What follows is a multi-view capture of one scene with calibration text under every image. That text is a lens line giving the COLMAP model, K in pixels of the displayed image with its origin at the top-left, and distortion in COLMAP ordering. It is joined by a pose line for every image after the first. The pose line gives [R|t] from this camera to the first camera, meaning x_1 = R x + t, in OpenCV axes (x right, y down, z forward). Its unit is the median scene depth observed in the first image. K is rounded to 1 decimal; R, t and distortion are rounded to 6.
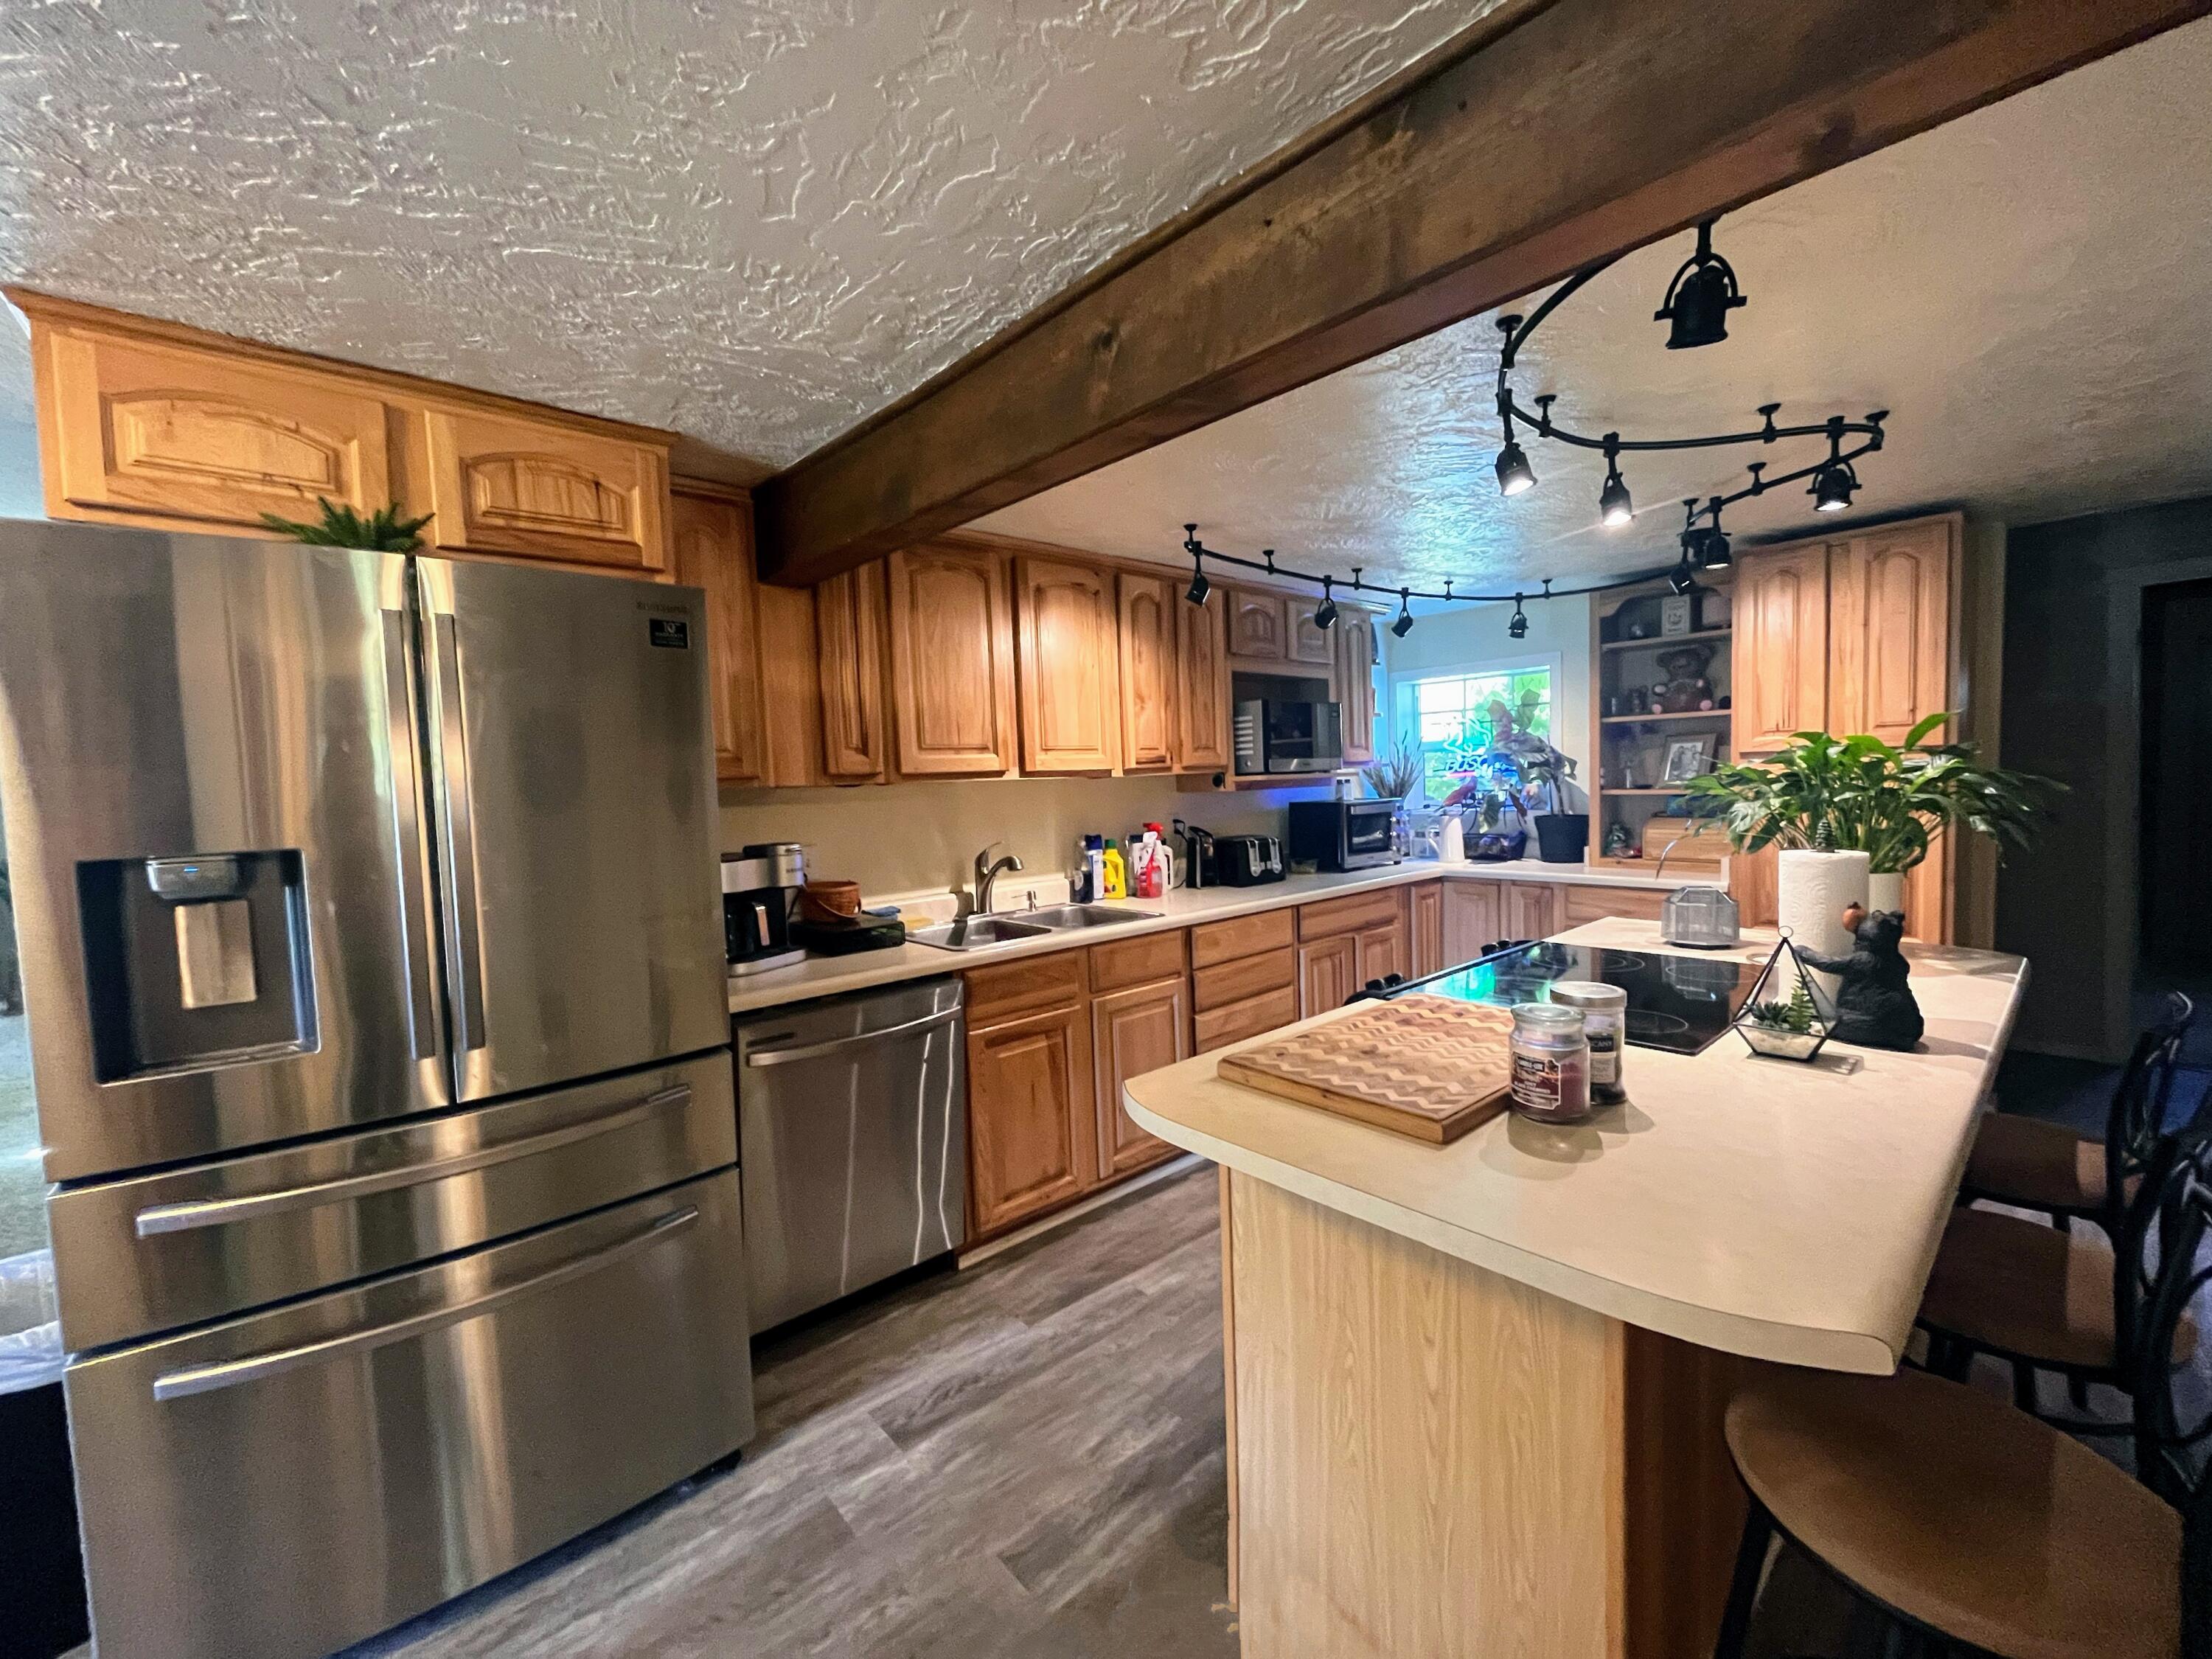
lens RADIAL K [[897.3, 0, 1108.8], [0, 897.3, 820.7], [0, 0, 1]] dist [-0.001770, -0.000210]
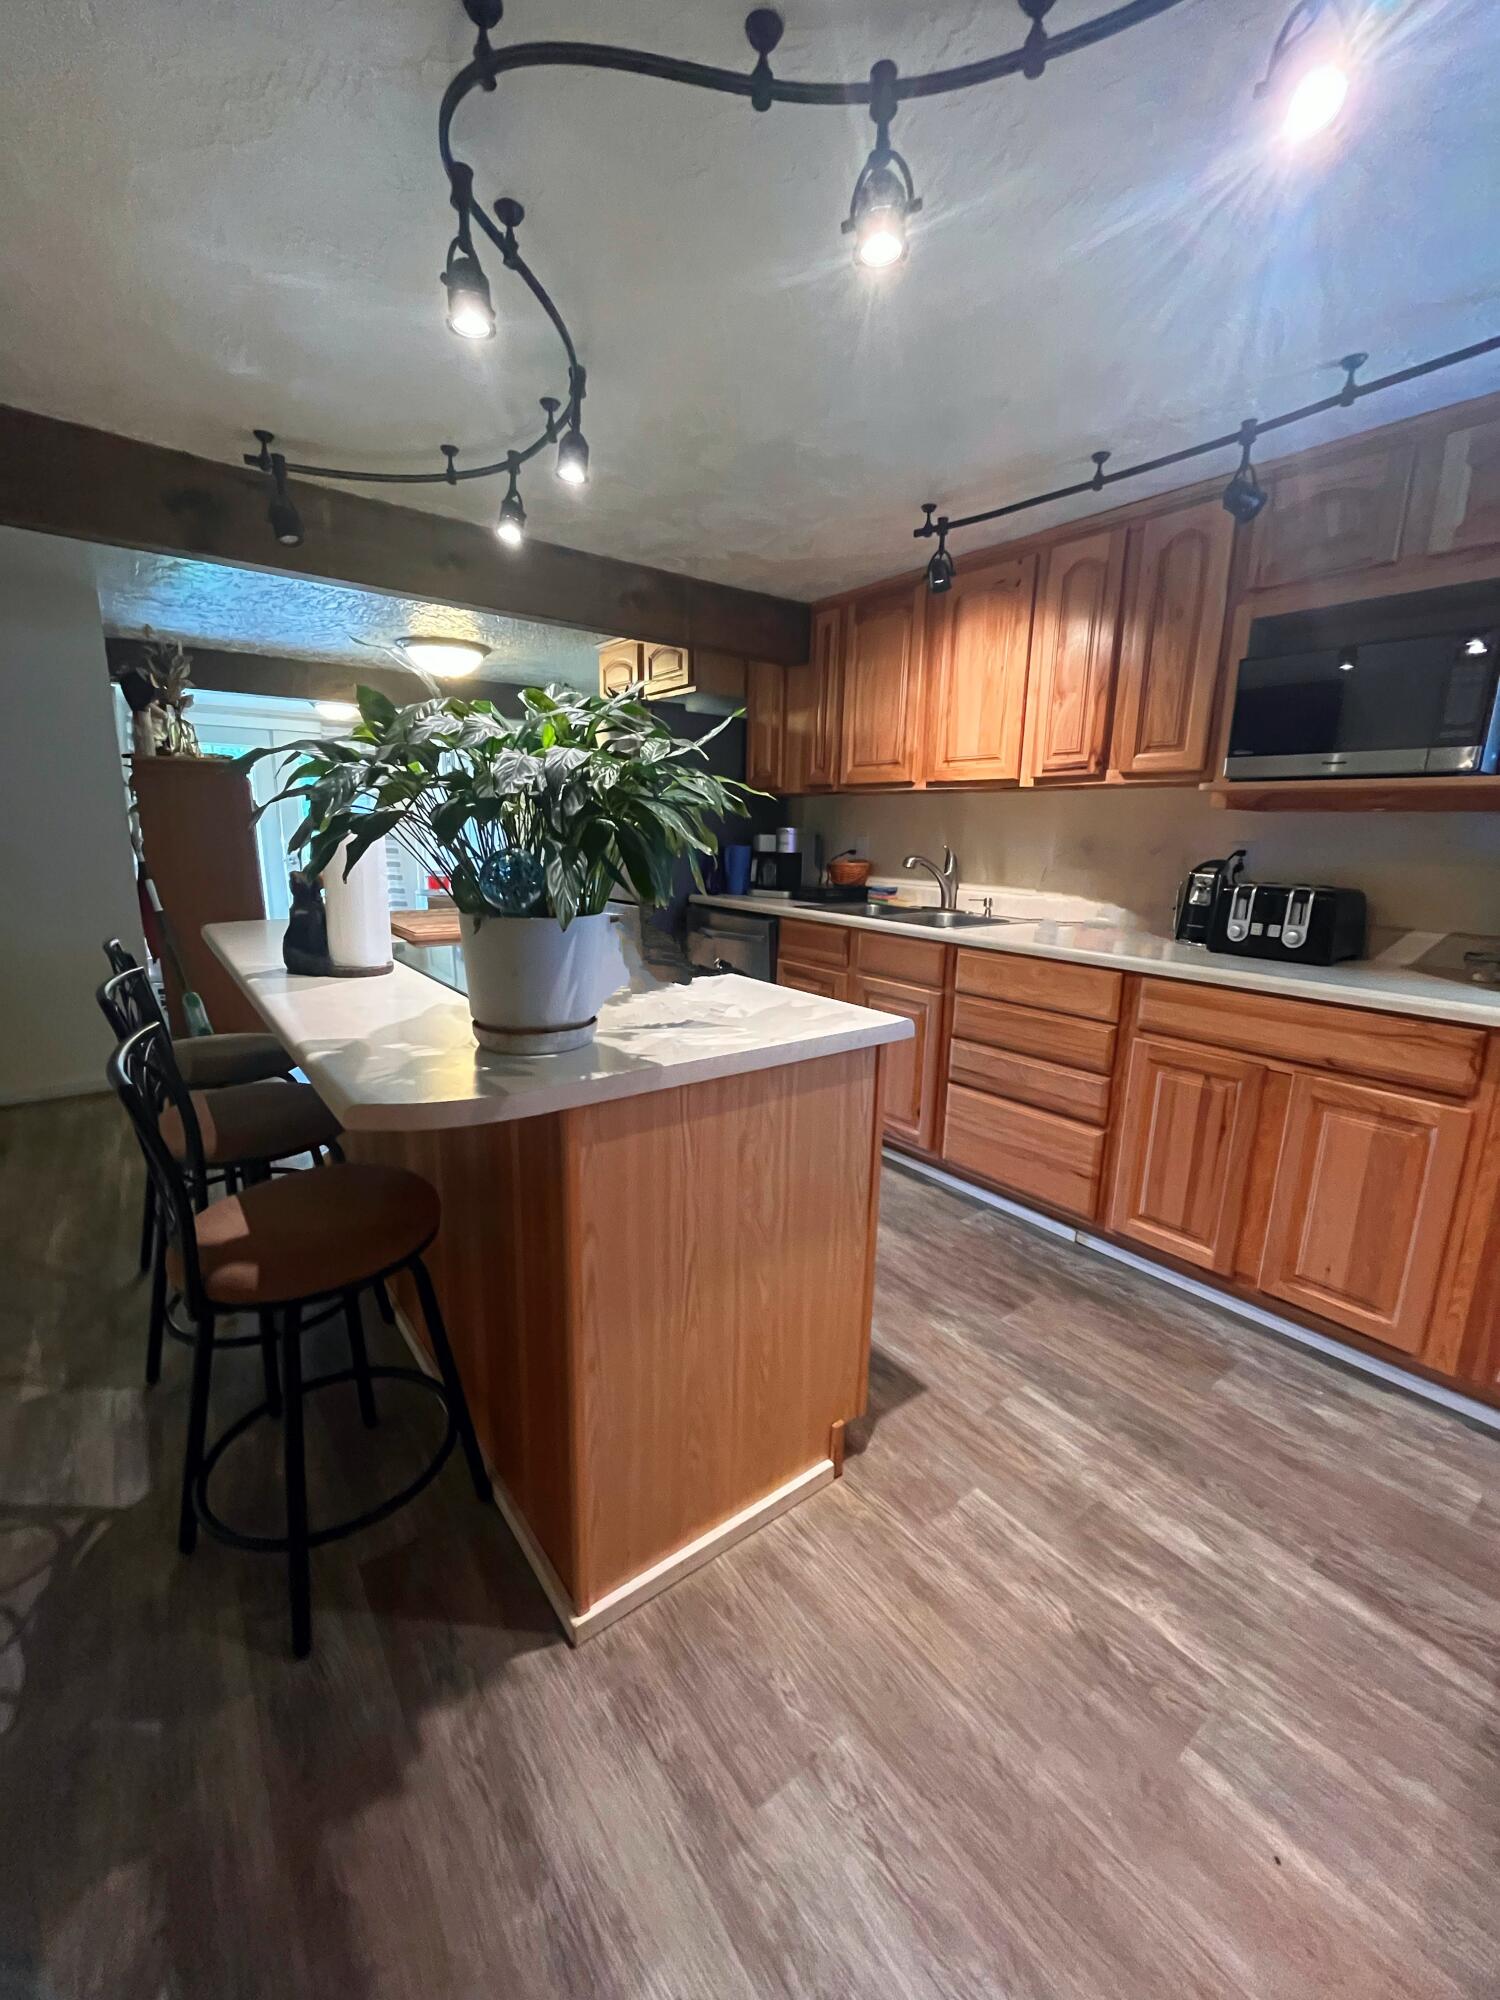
lens RADIAL K [[811.3, 0, 751.3], [0, 811.3, 1005.7], [0, 0, 1]] dist [-0.001770, -0.000210]
pose [[-0.067611, 0.254305, -0.964758, 0.821949], [-0.057466, 0.964373, 0.258230, -0.028123], [0.996055, 0.072900, -0.050588, 0.705713]]
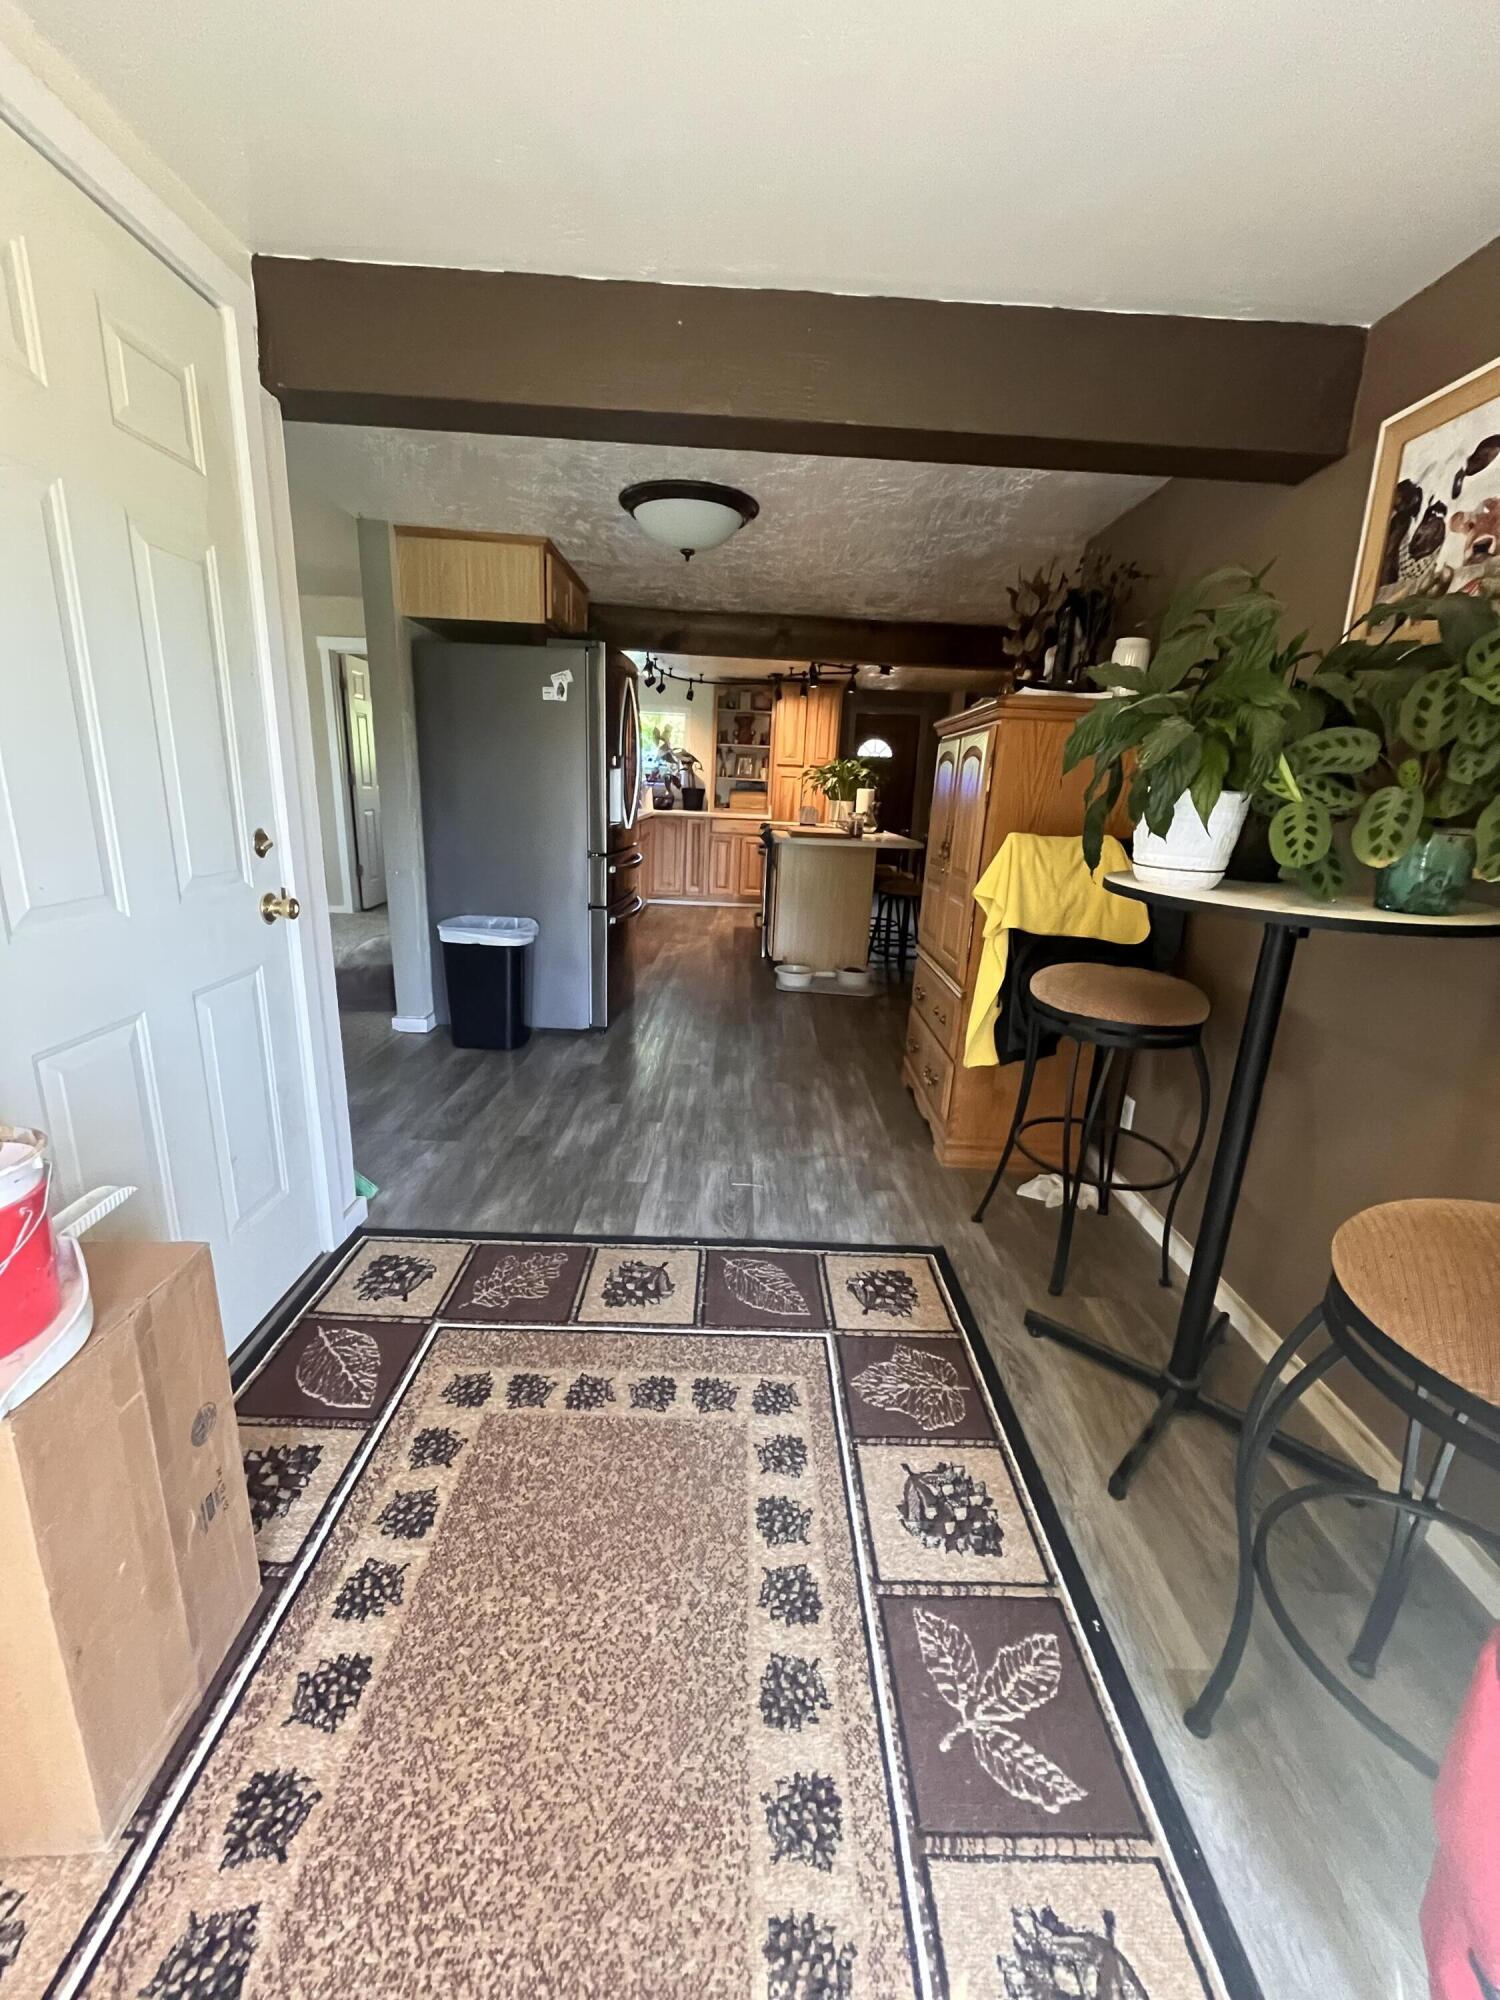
lens RADIAL K [[811.3, 0, 749.7], [0, 811.3, 999.3], [0, 0, 1]] dist [-0.001770, -0.000210]
pose [[0.652785, -0.136560, 0.745133, -1.345966], [-0.023758, 0.979443, 0.200315, 0.140563], [-0.757171, -0.148465, 0.636121, -0.600882]]
